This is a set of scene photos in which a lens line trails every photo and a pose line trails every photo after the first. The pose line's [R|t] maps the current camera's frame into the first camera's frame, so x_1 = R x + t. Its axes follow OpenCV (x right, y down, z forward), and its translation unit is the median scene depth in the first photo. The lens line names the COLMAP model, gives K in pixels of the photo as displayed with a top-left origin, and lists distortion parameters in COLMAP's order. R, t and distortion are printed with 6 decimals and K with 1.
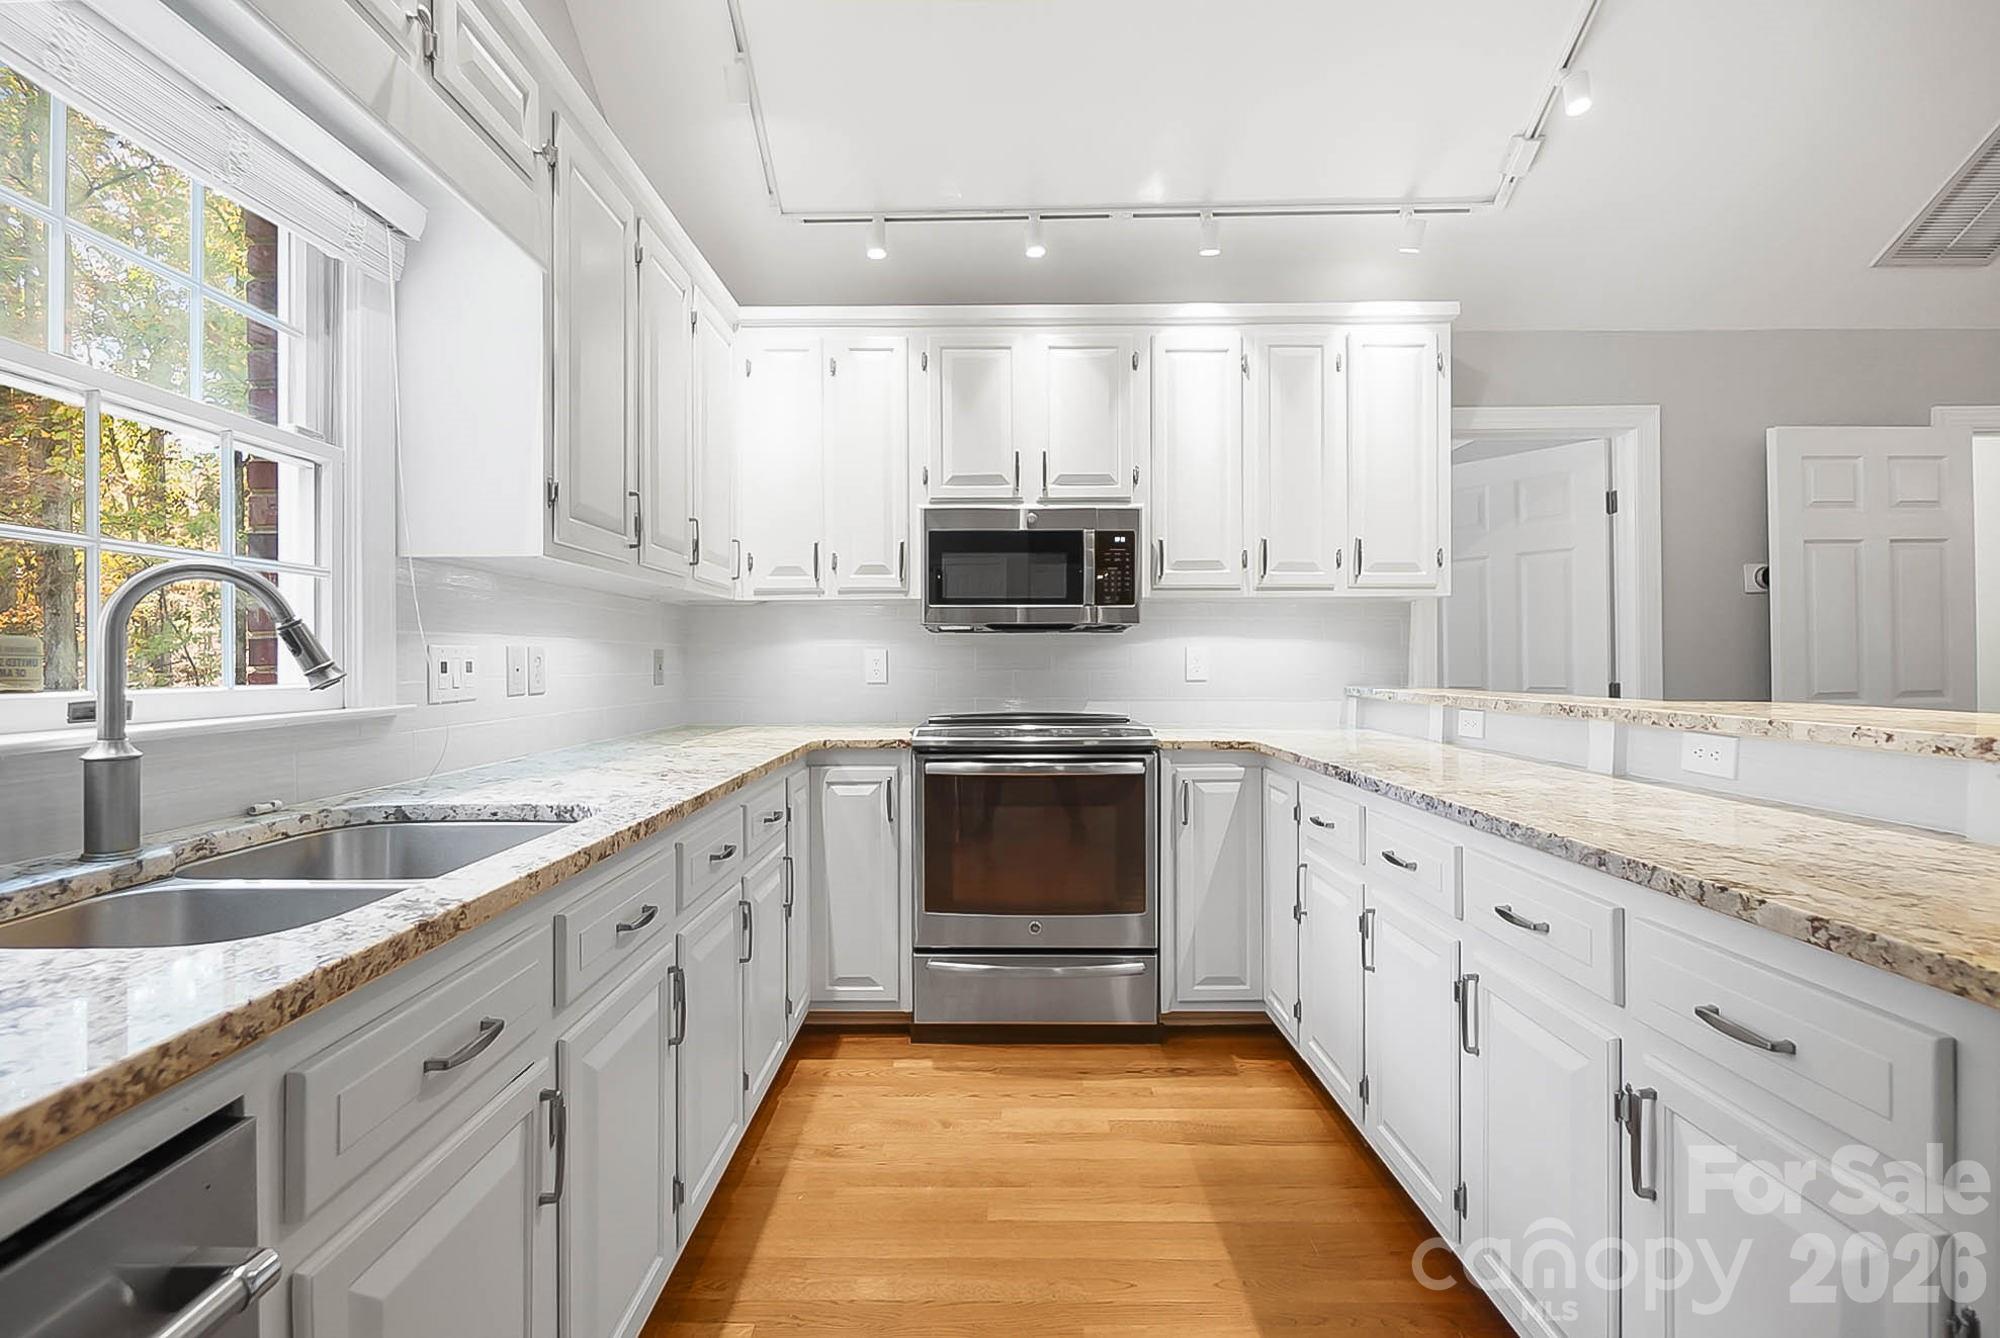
lens RADIAL K [[874.6, 0, 999.5], [0, 874.6, 663.9], [0, 0, 1]] dist [0.000561, -0.000316]
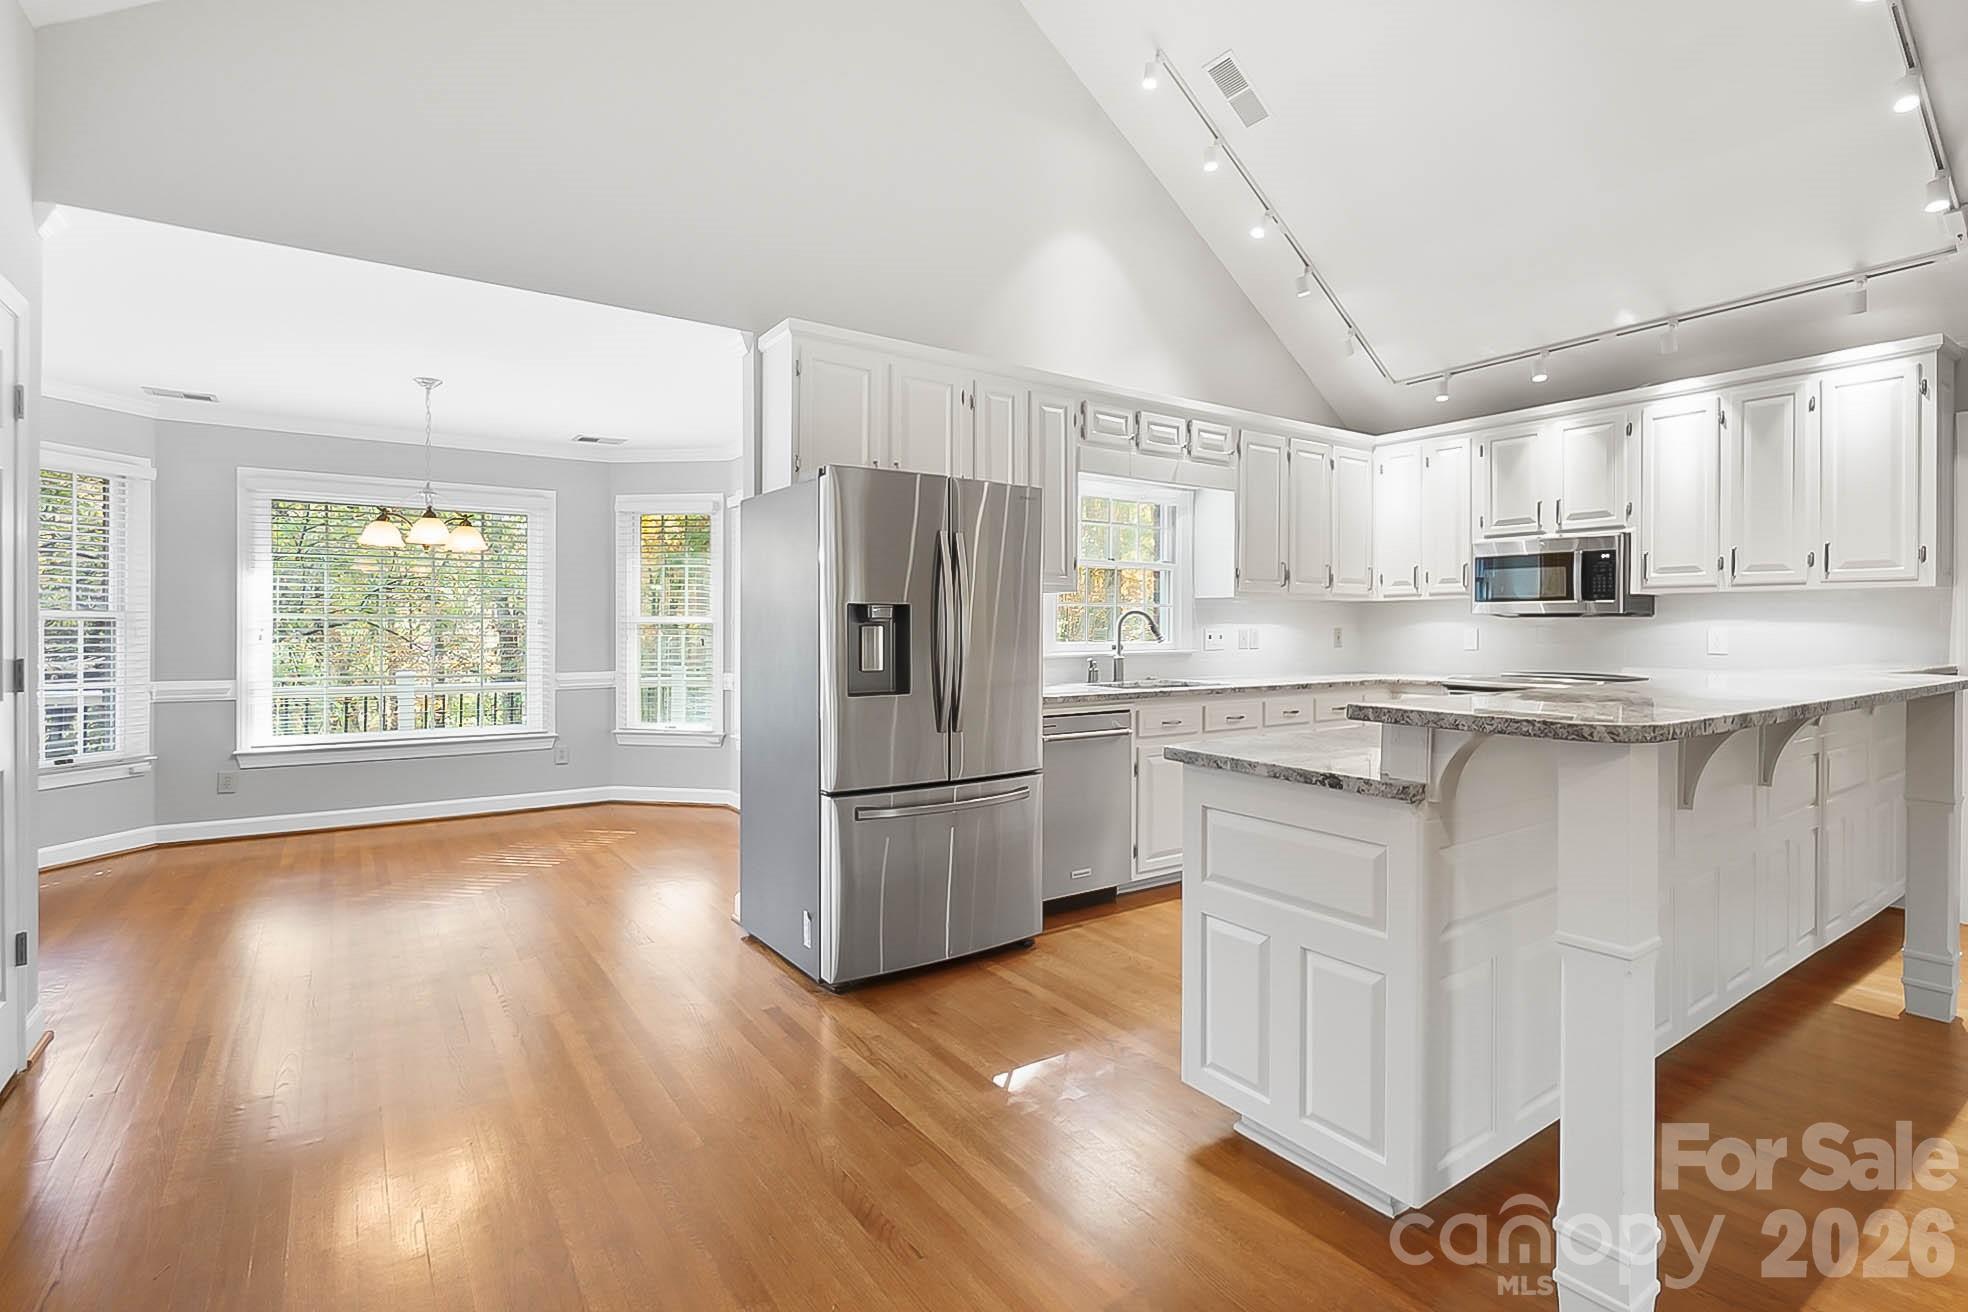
lens RADIAL K [[929.5, 0, 975.2], [0, 929.5, 632.3], [0, 0, 1]] dist [-0.002922, -0.000112]
pose [[0.559731, 0.010617, -0.828607, 0.822586], [-0.007844, 0.999941, 0.007513, -0.016287], [0.828638, 0.002294, 0.559781, -0.742960]]
